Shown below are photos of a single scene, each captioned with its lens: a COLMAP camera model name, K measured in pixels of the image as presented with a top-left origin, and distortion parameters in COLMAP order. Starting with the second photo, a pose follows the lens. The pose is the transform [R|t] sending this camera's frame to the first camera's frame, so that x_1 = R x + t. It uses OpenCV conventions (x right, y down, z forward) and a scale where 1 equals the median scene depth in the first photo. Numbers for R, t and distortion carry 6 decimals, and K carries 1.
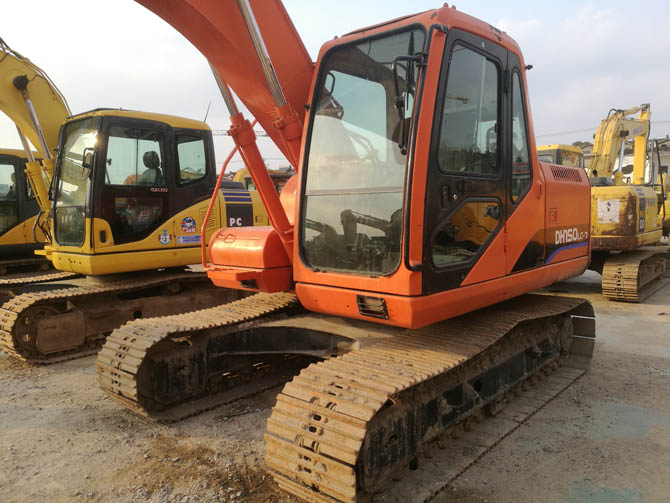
lens RADIAL K [[526.7, 0, 344.3], [0, 526.7, 252.9], [0, 0, 1]] dist [-0.005739, 0.000119]
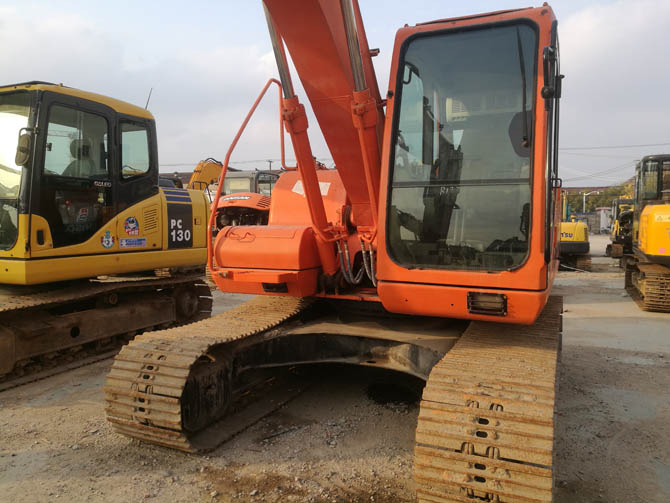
lens RADIAL K [[526.7, 0, 344.3], [0, 526.7, 252.9], [0, 0, 1]] dist [-0.005739, 0.000119]
pose [[0.954272, -0.001920, 0.298933, -0.343232], [0.008696, 0.999734, -0.021342, 0.019834], [-0.298813, 0.022965, 0.954035, 0.108600]]
